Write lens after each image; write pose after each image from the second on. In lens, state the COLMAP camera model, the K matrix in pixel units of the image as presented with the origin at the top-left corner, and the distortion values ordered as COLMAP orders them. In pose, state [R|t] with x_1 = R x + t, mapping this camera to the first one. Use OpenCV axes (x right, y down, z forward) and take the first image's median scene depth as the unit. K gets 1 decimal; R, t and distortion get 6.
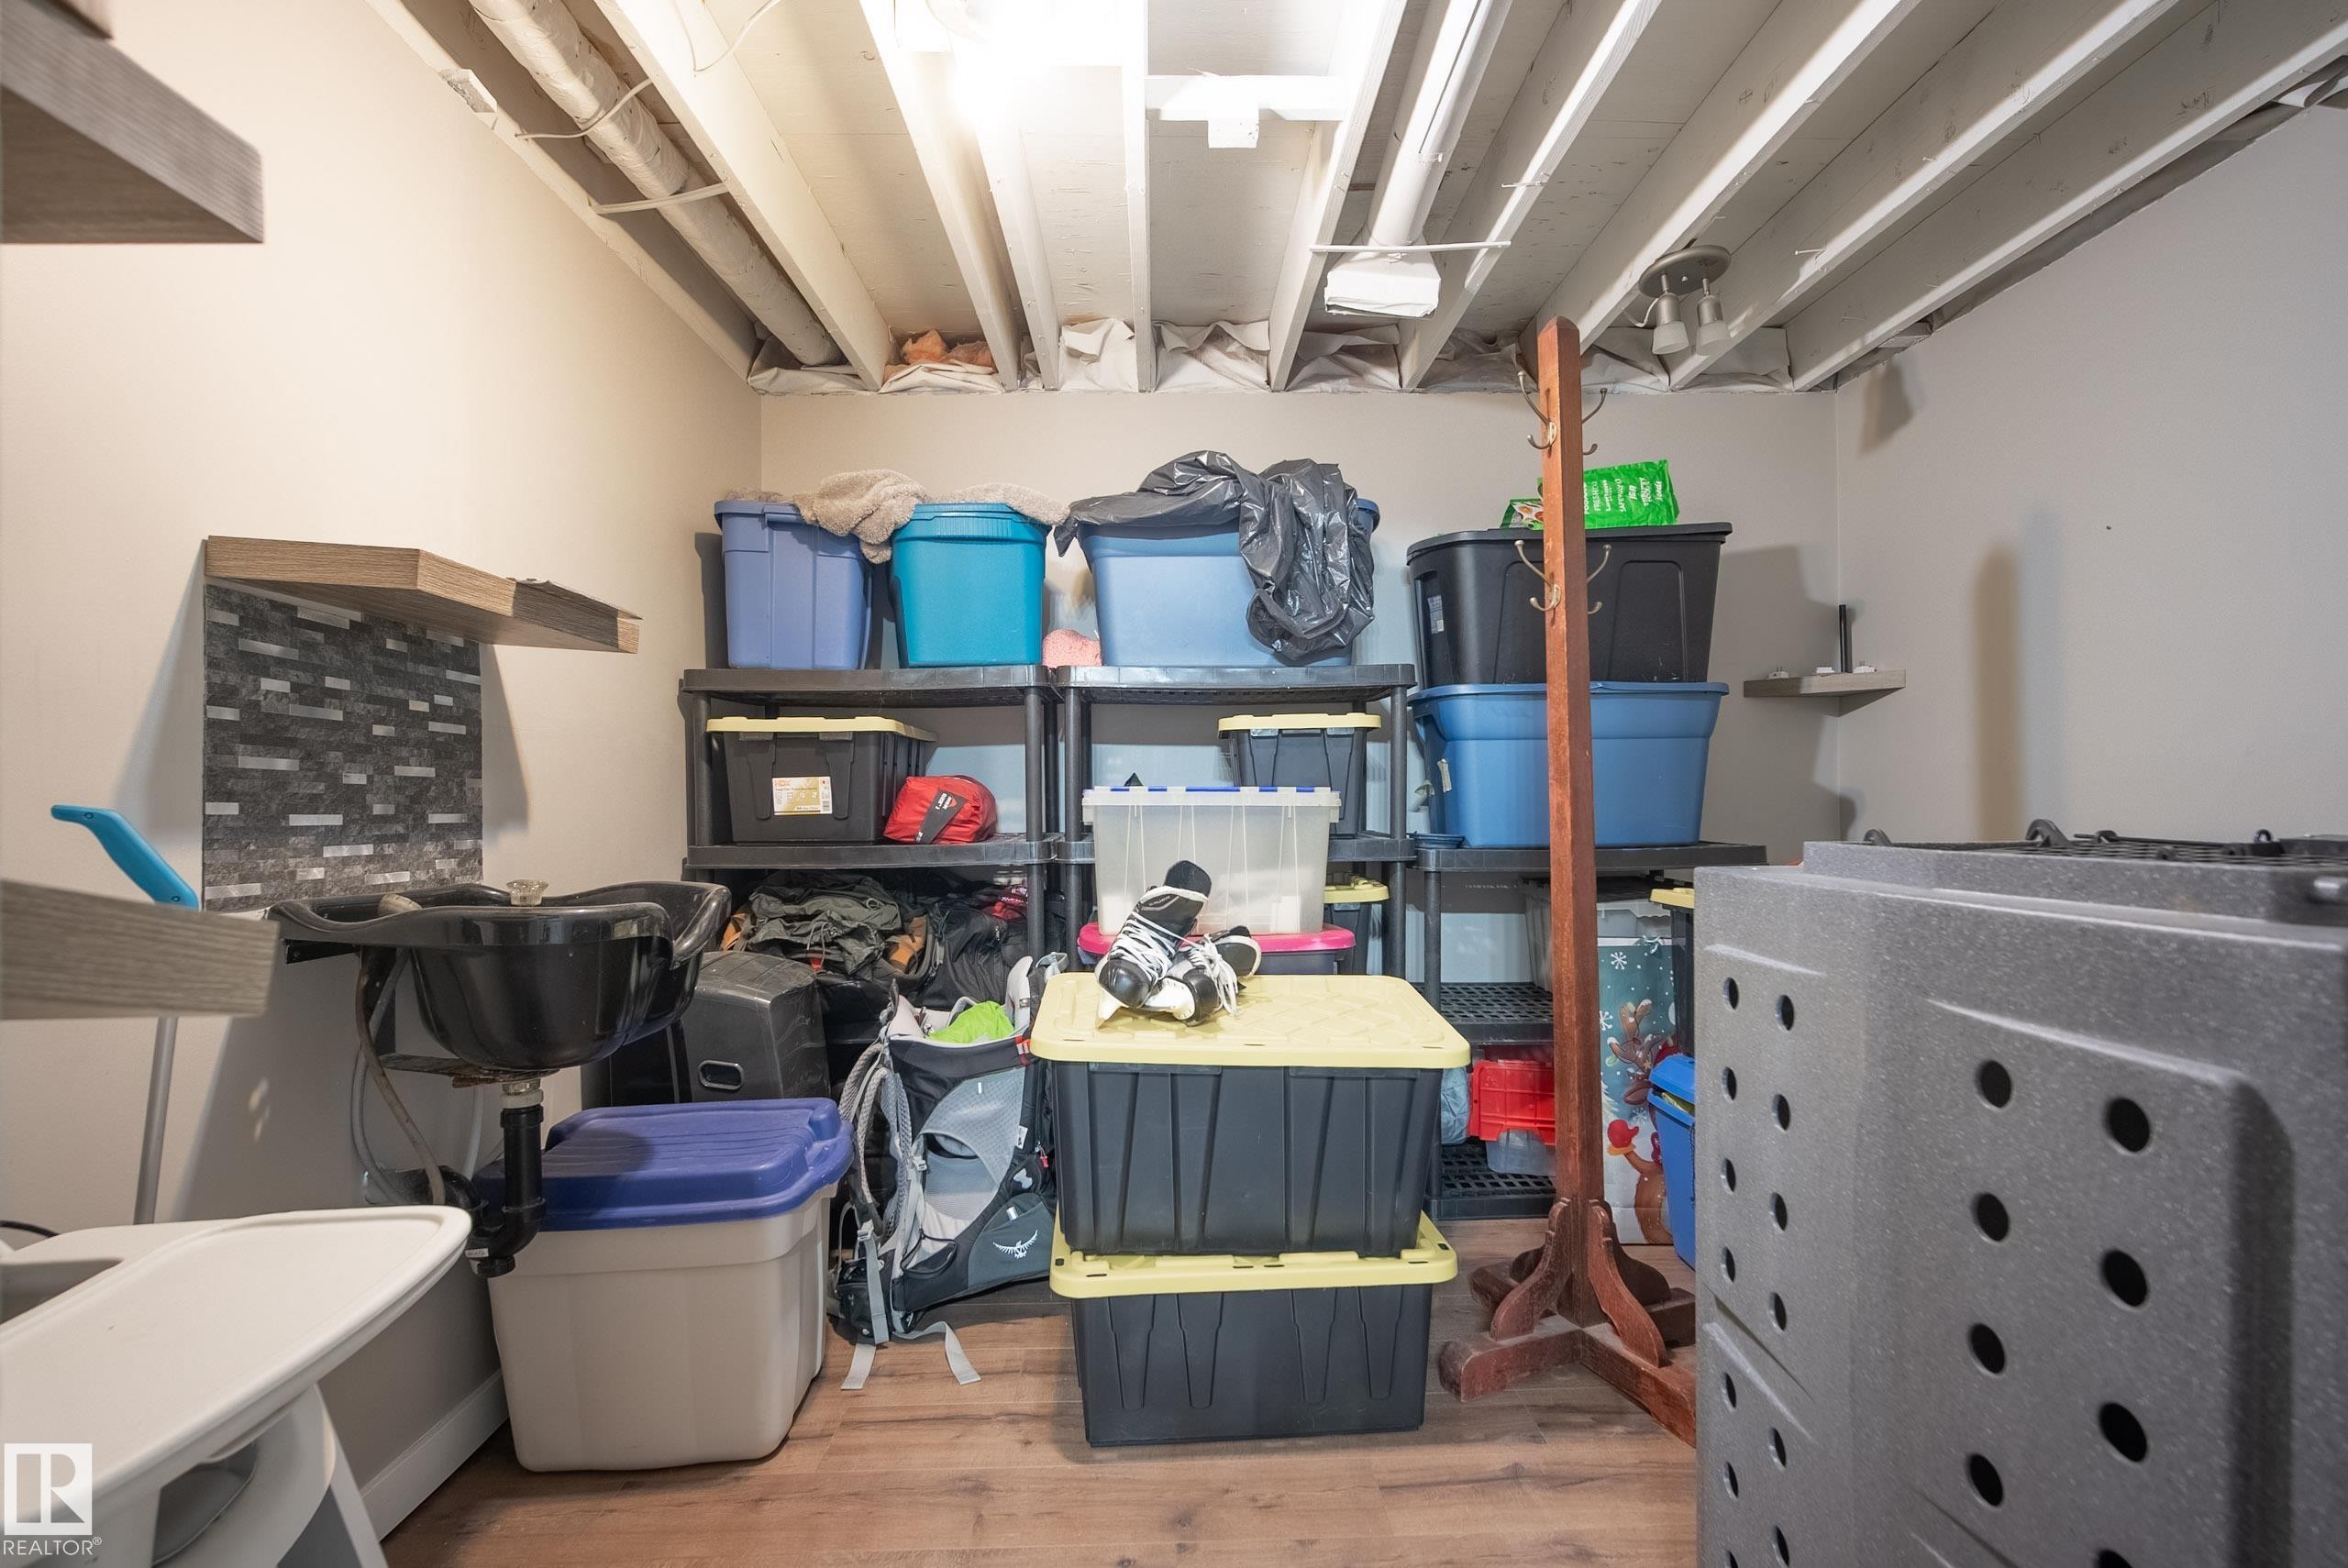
lens RADIAL K [[1038.2, 0, 1174.7], [0, 1038.2, 792.6], [0, 0, 1]] dist [-0.011391, 0.002043]
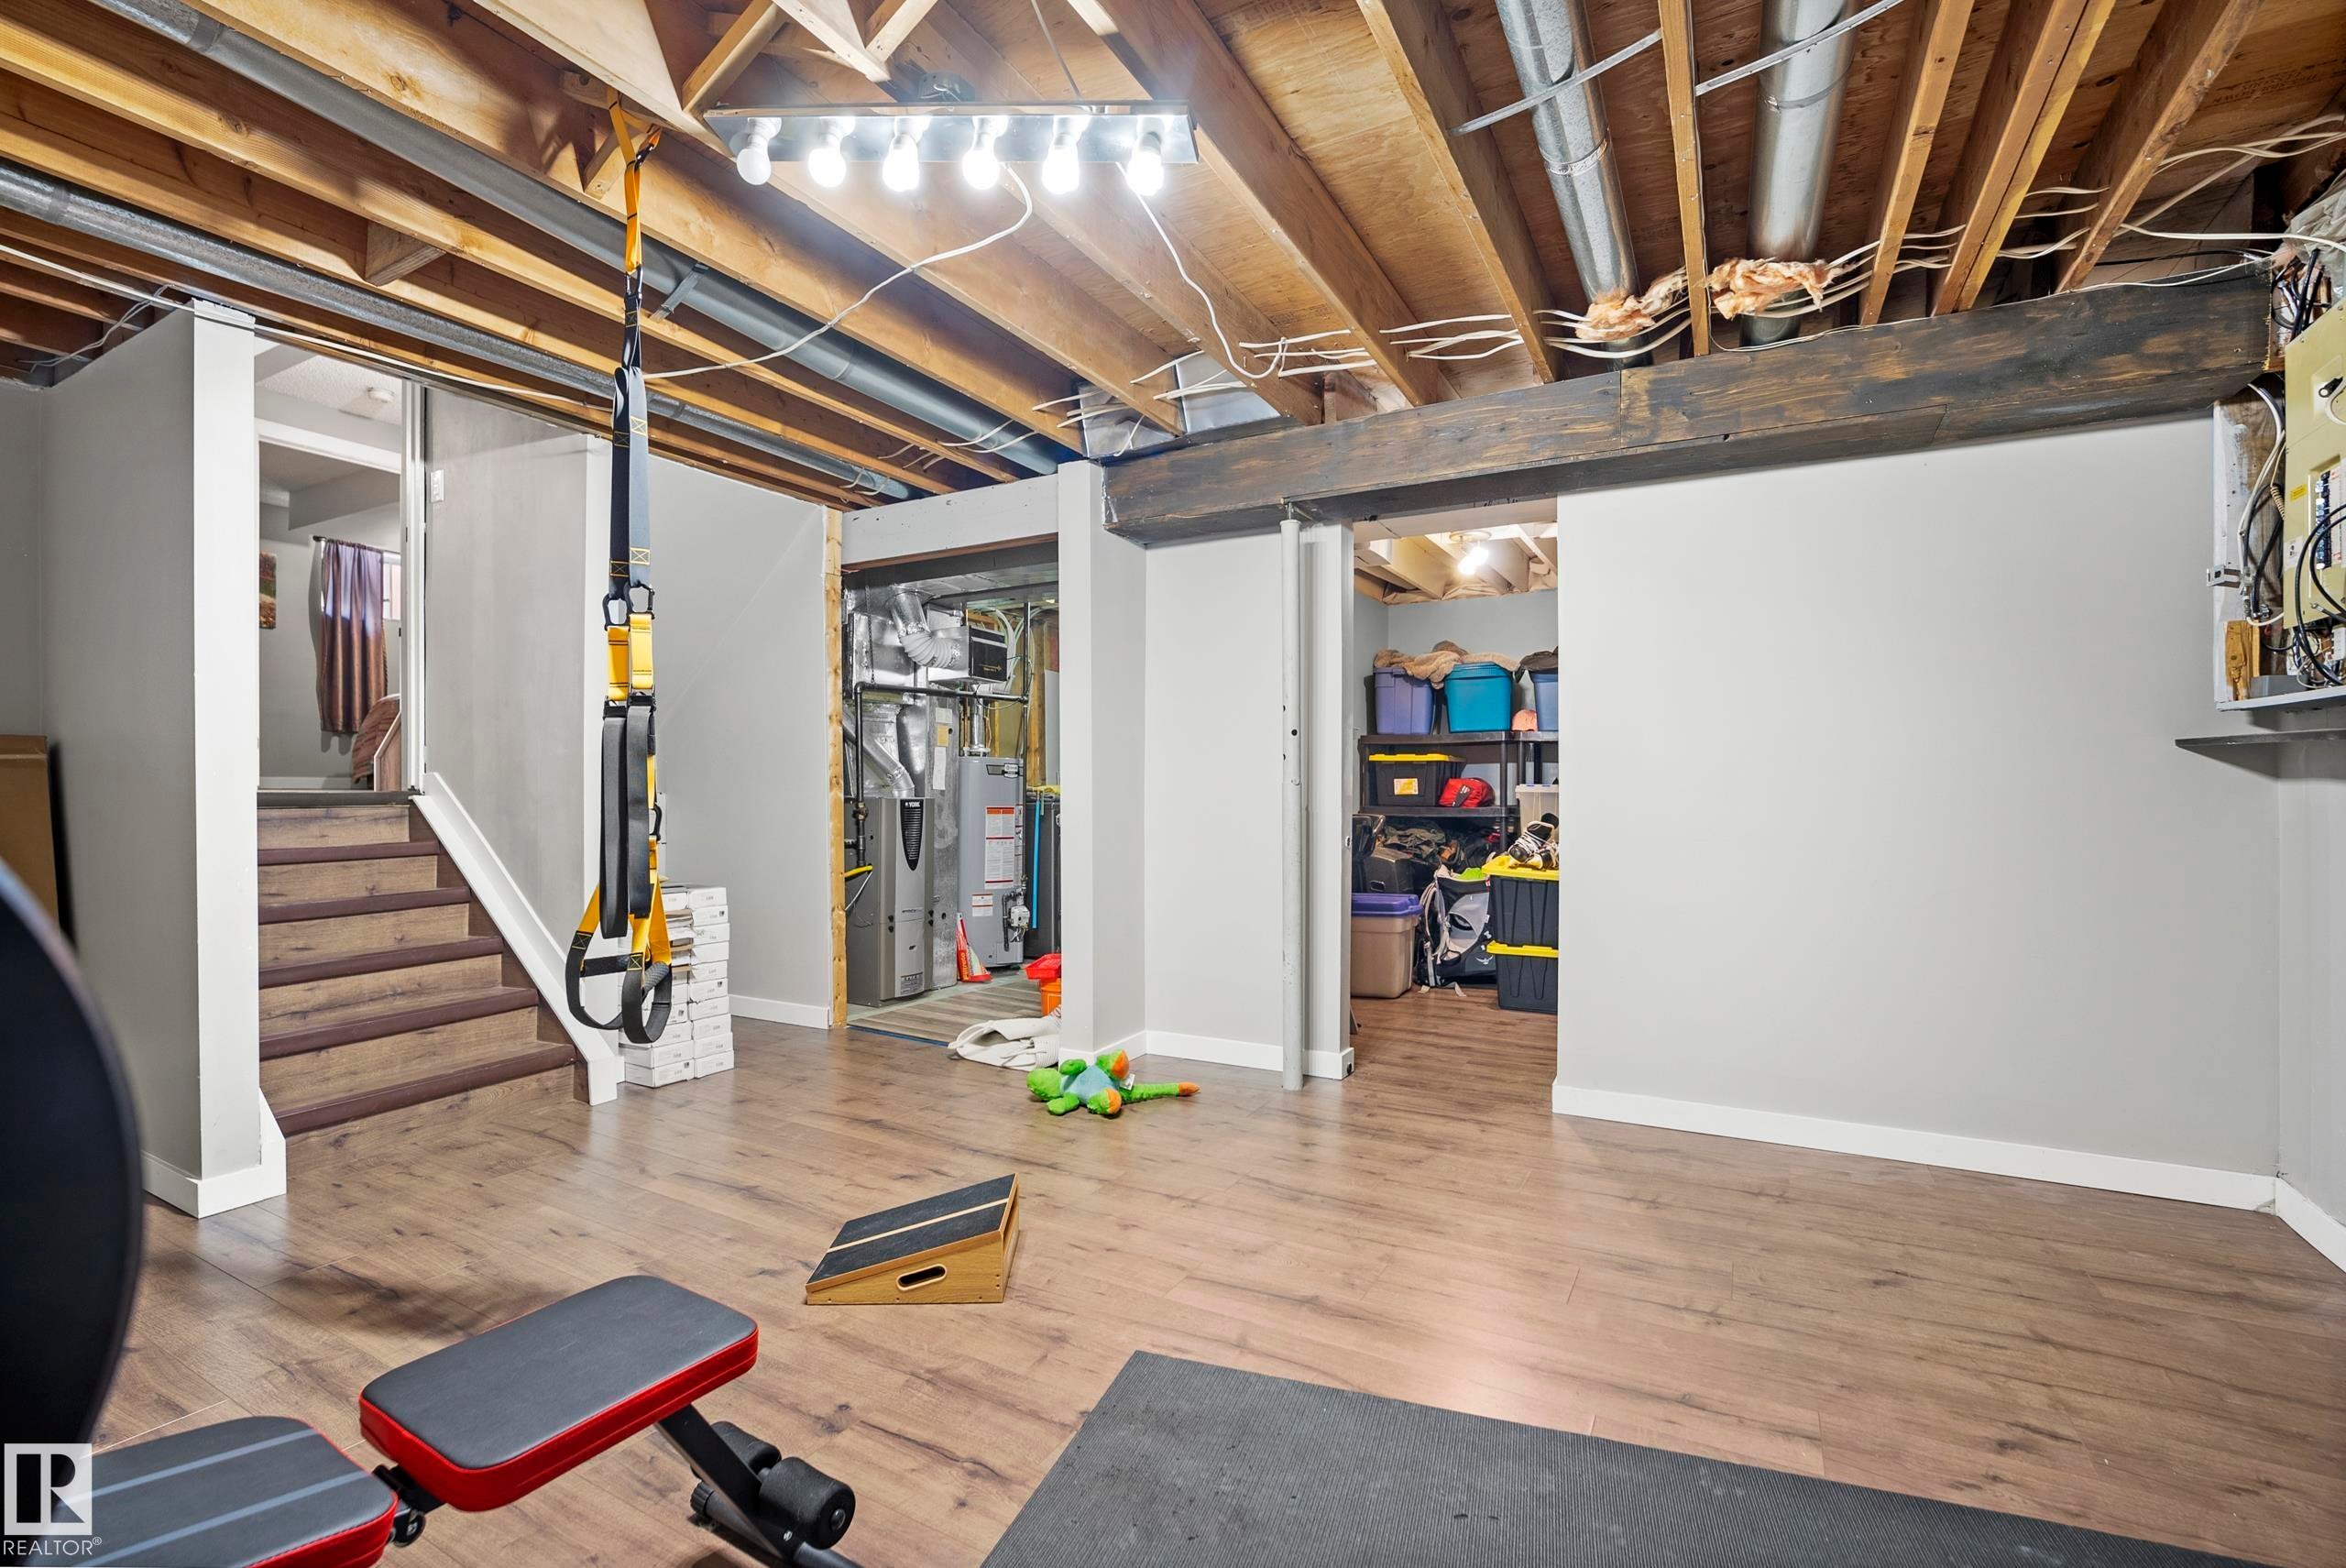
lens RADIAL K [[1037.4, 0, 1159.8], [0, 1037.4, 780.8], [0, 0, 1]] dist [-0.011391, 0.002043]
pose [[0.846620, 0.010368, -0.532097, 0.460209], [-0.015793, 0.999859, -0.005646, 0.012304], [0.531964, 0.013183, 0.846664, -1.410483]]
